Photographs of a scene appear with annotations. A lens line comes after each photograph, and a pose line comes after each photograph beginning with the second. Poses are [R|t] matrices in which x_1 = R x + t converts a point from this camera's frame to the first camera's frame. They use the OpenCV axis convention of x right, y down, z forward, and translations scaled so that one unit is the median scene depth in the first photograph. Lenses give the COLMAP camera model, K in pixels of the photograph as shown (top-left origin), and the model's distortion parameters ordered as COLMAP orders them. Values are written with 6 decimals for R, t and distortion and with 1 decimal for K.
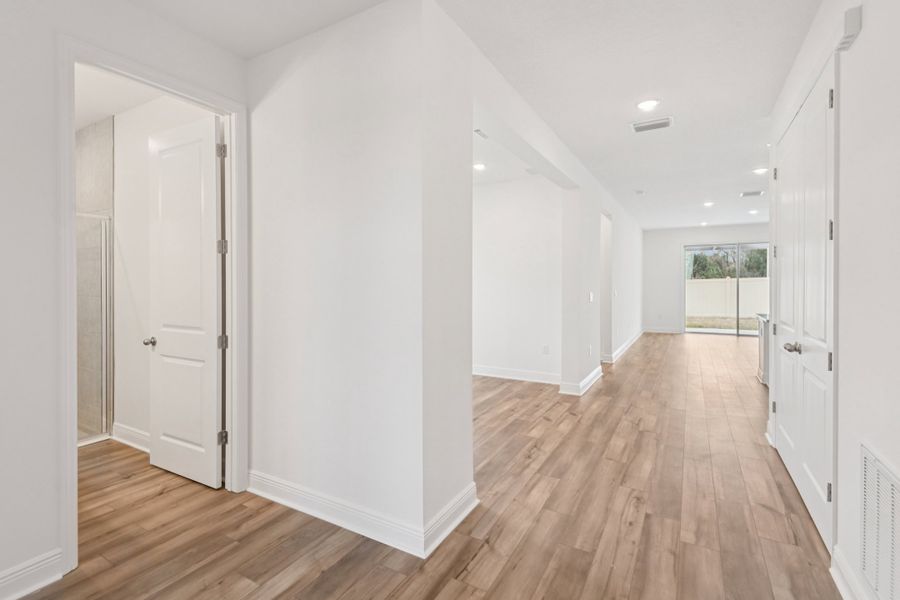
lens RADIAL K [[418.4, 0, 450.0], [0, 418.4, 290.0], [0, 0, 1]] dist [0.024163, -0.012348]
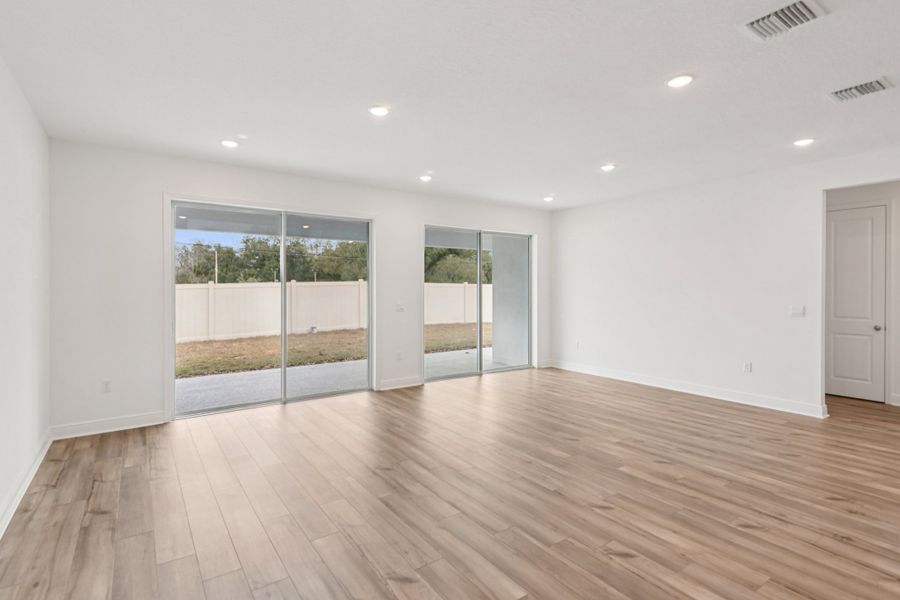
lens RADIAL K [[437.7, 0, 430.0], [0, 437.7, 290.9], [0, 0, 1]] dist [0.027304, -0.013752]
pose [[0.444691, -0.003613, 0.895677, 0.302315], [0.012441, 0.999920, -0.002143, -0.016115], [-0.895598, 0.012097, 0.444701, 0.619826]]
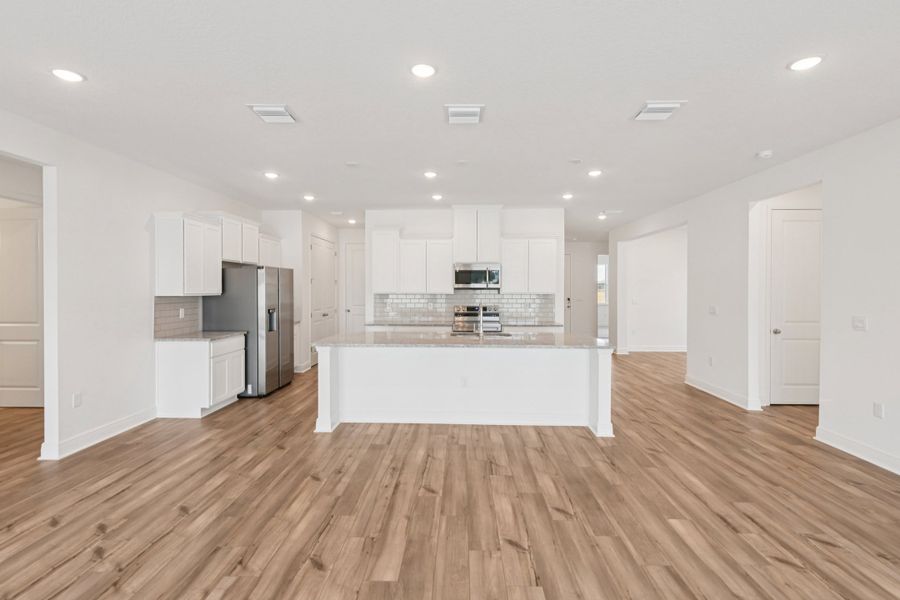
lens RADIAL K [[418.4, 0, 450.0], [0, 418.4, 290.0], [0, 0, 1]] dist [0.024163, -0.012348]
pose [[-0.880401, 0.003240, -0.474220, 0.710708], [-0.006744, 0.999790, 0.019351, -0.024183], [0.474183, 0.020235, -0.880194, 0.819103]]
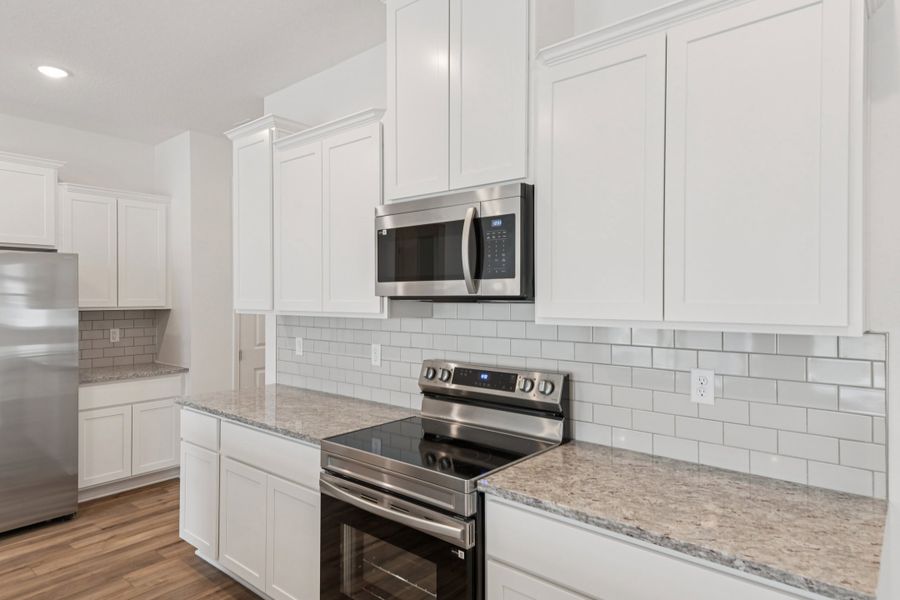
lens RADIAL K [[535.1, 0, 447.7], [0, 535.1, 294.0], [0, 0, 1]] dist [0.039027, -0.001212]
pose [[-0.984826, 0.003927, 0.173499, 0.348026], [0.005517, 0.999947, 0.008684, -0.018118], [-0.173456, 0.009510, -0.984796, 0.484762]]
